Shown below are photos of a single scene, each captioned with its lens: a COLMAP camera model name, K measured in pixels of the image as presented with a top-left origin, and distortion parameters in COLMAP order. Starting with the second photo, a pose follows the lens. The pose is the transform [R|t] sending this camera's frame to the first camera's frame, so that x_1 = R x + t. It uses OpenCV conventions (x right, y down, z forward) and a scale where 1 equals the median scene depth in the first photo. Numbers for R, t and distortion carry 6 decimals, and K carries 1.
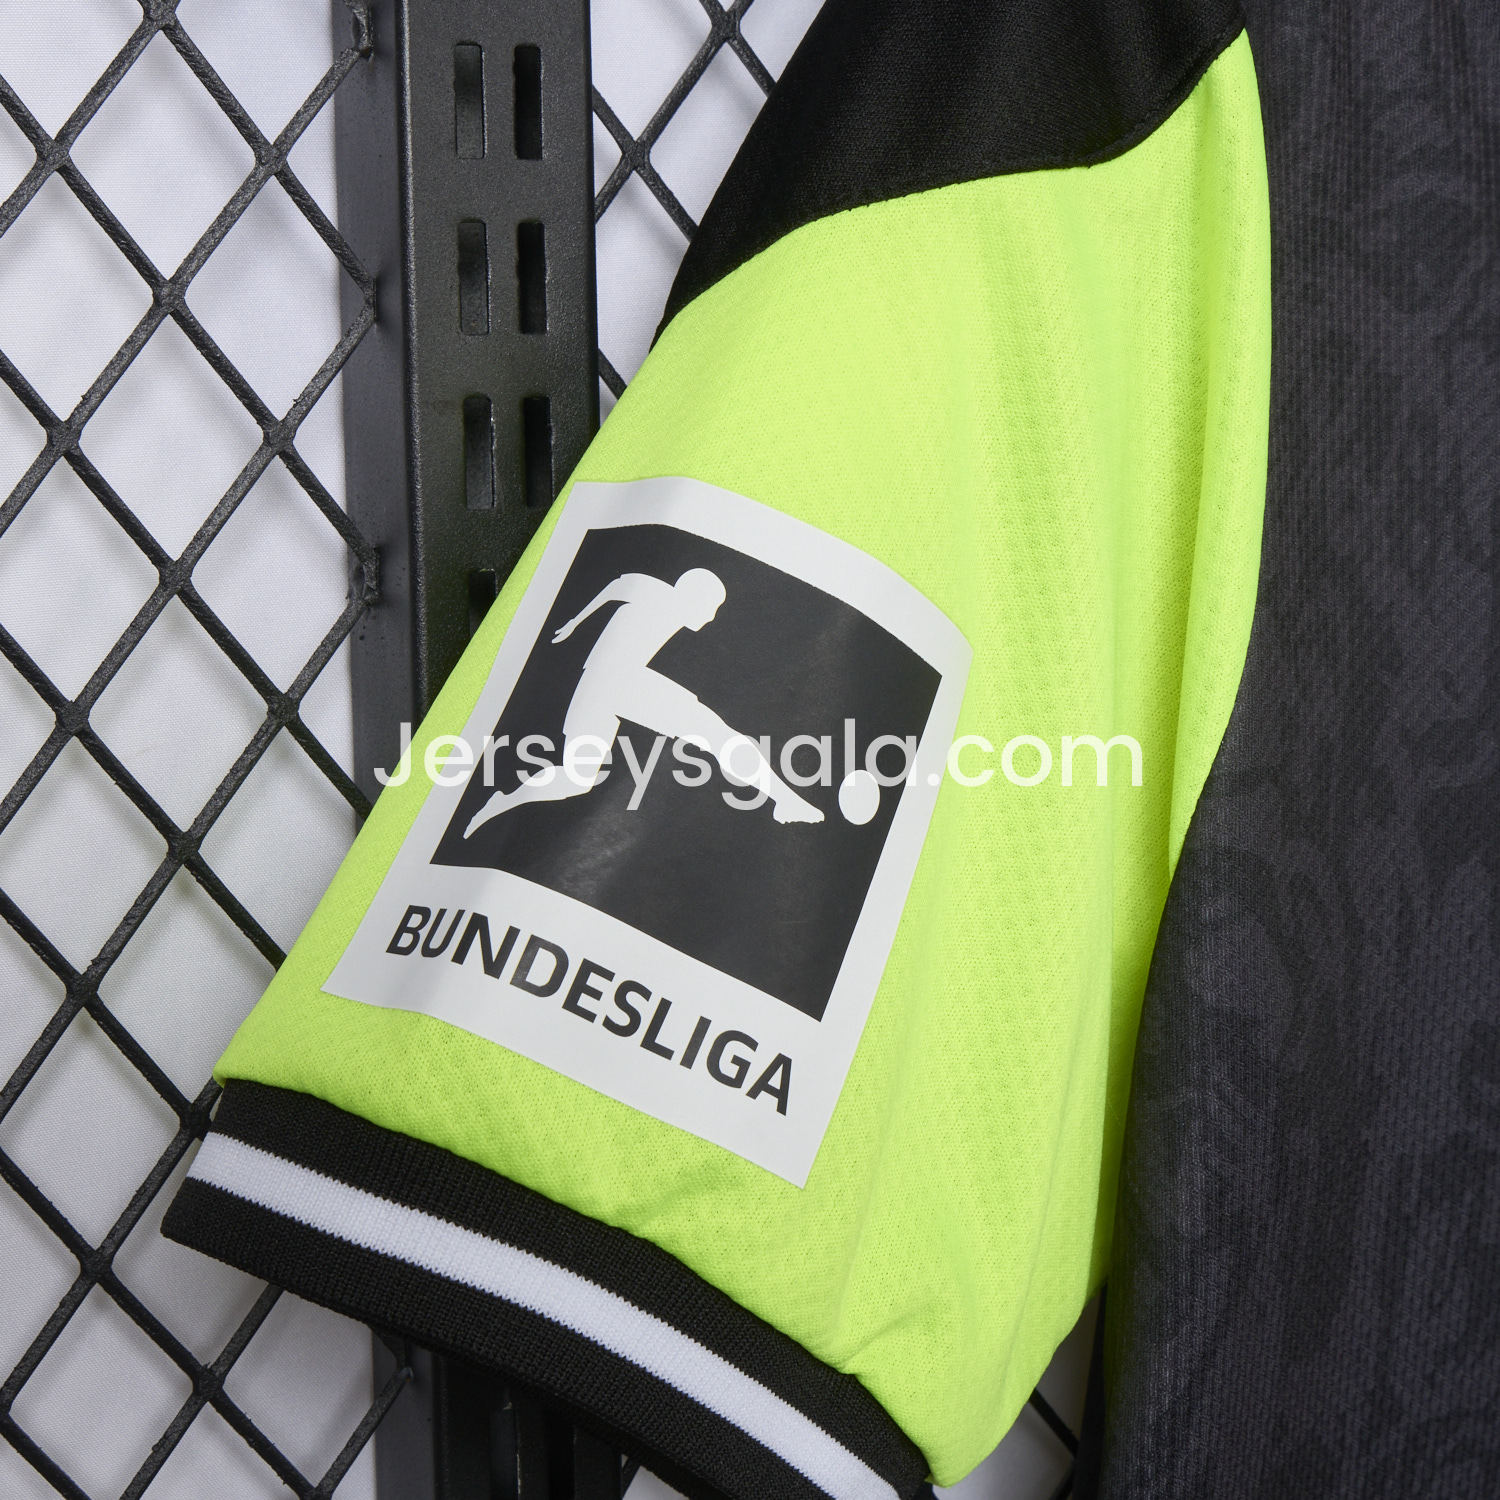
lens RADIAL K [[2713.6, 0, 750.0], [0, 2713.6, 750.0], [0, 0, 1]] dist [-0.036609, 0.009526]
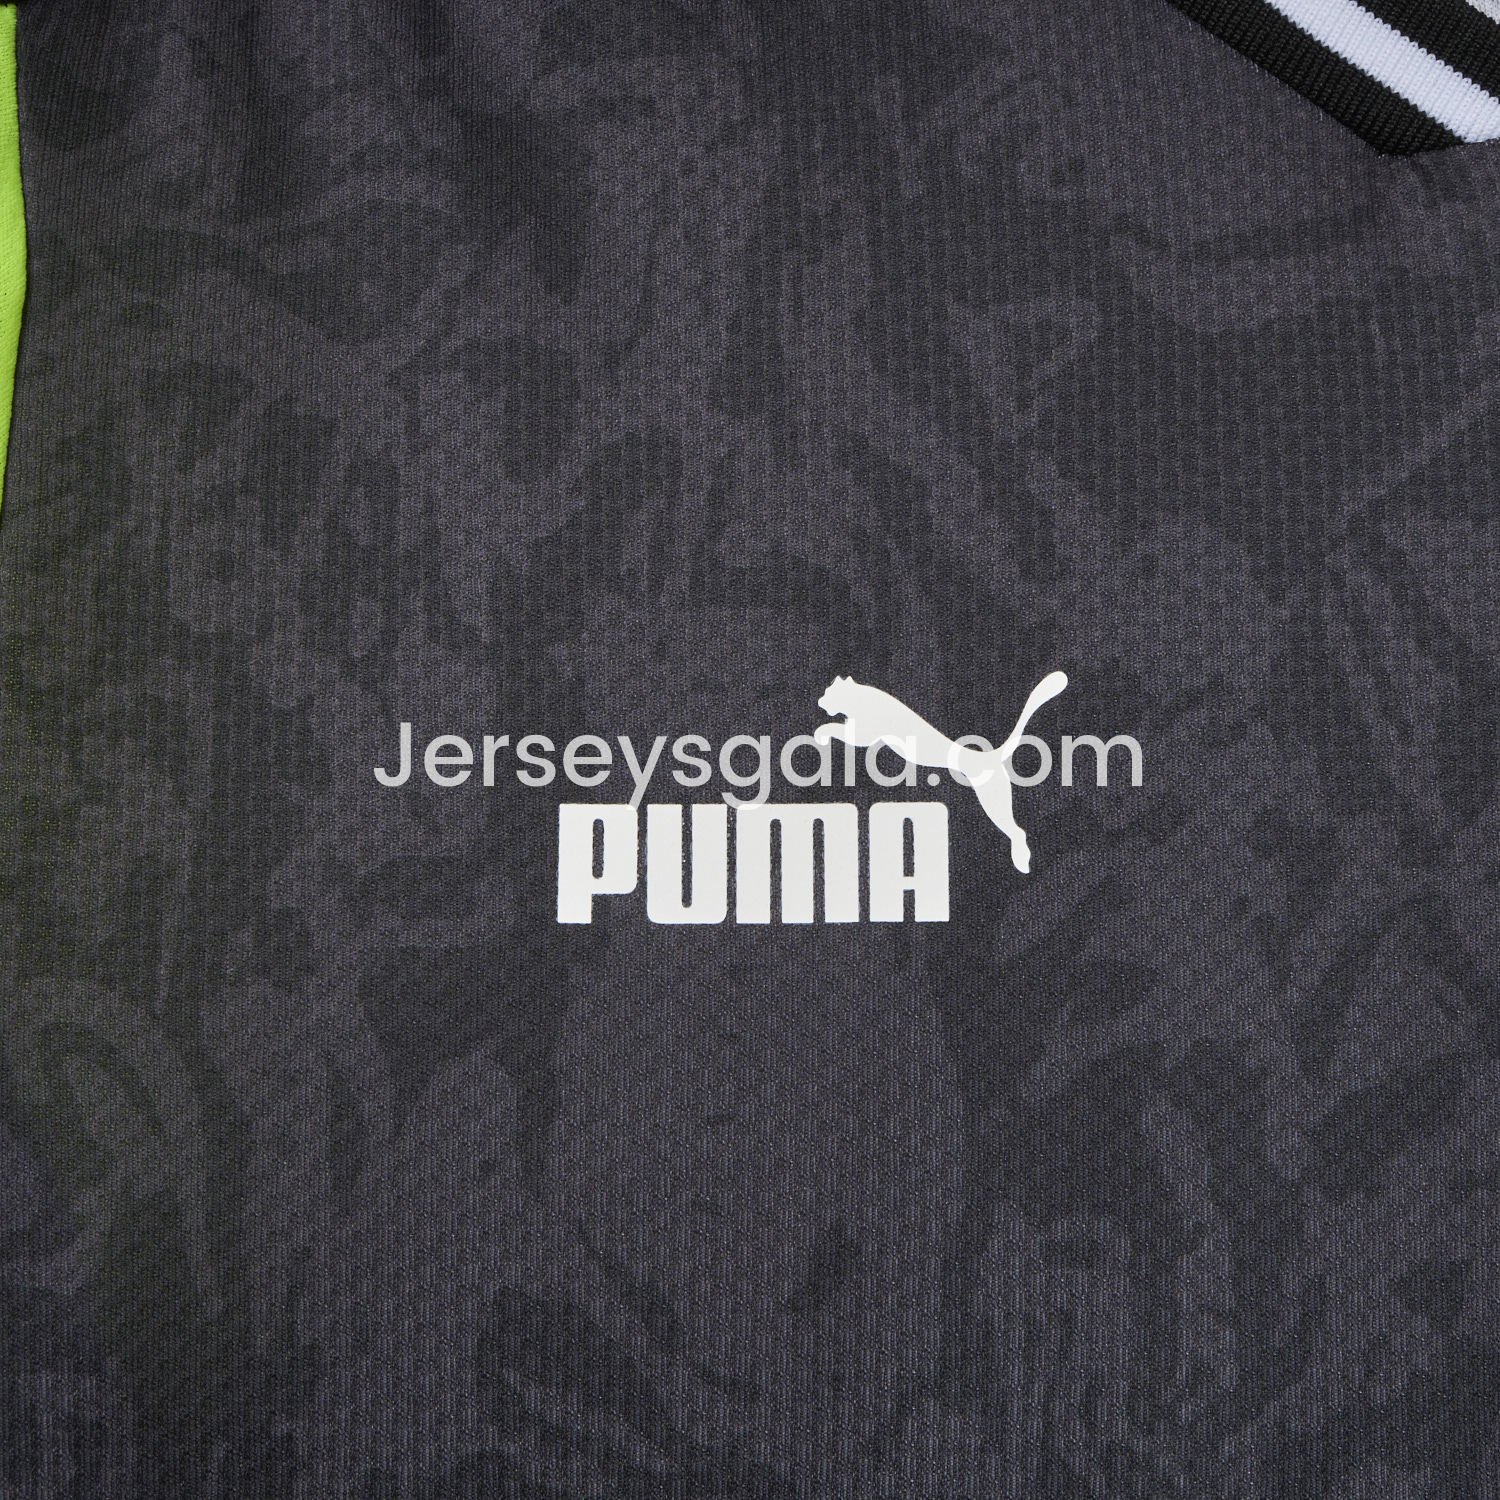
lens RADIAL K [[2713.6, 0, 750.0], [0, 2713.6, 750.0], [0, 0, 1]] dist [-0.036609, 0.009526]
pose [[0.869968, -0.087309, -0.485317, 0.714242], [-0.055261, 0.960738, -0.271897, 0.161057], [0.490002, 0.263361, 0.830987, 0.423648]]
